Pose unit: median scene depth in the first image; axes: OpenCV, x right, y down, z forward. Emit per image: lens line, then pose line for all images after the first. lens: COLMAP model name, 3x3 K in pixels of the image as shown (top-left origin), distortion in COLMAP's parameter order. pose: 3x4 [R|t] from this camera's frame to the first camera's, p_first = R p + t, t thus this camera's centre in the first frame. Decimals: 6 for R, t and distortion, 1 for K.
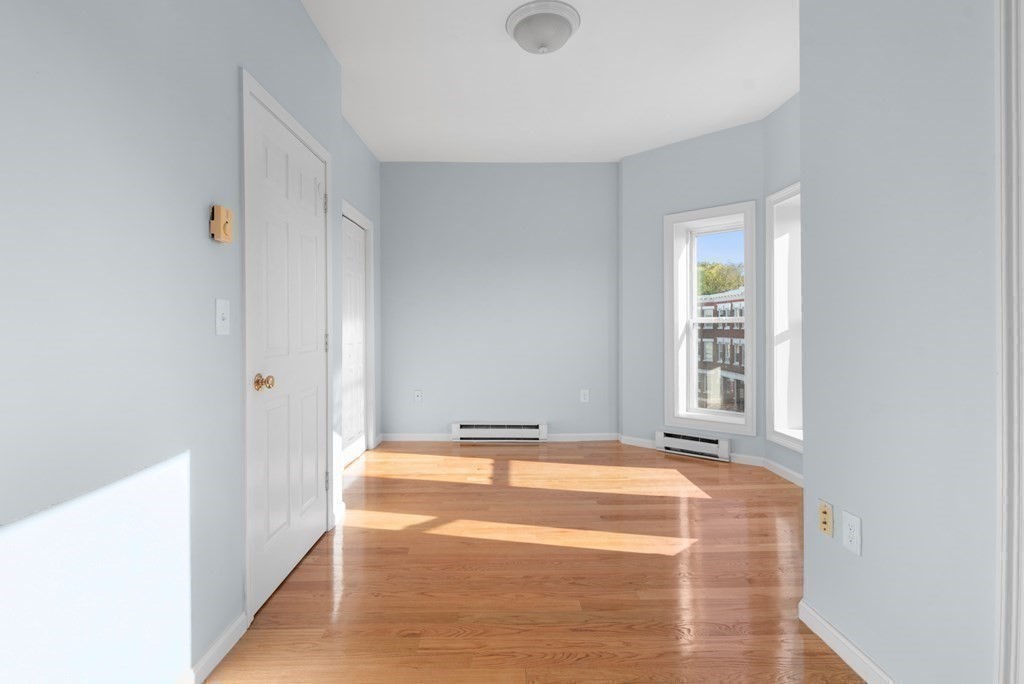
lens RADIAL K [[468.3, 0, 512.2], [0, 468.3, 333.7], [0, 0, 1]] dist [0.021714, -0.000872]
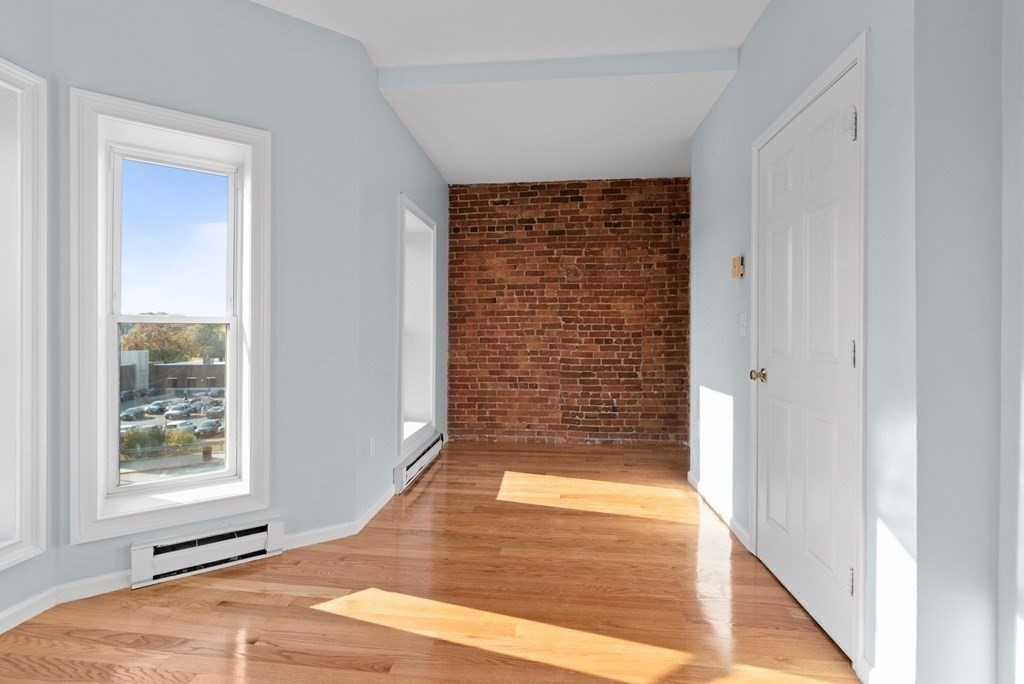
lens RADIAL K [[468.3, 0, 510.3], [0, 468.3, 335.1], [0, 0, 1]] dist [0.021714, -0.000872]
pose [[-0.991925, -0.000865, 0.126822, -0.036506], [0.001807, 0.999779, 0.020959, -0.032149], [-0.126812, 0.021019, -0.991704, 2.051524]]
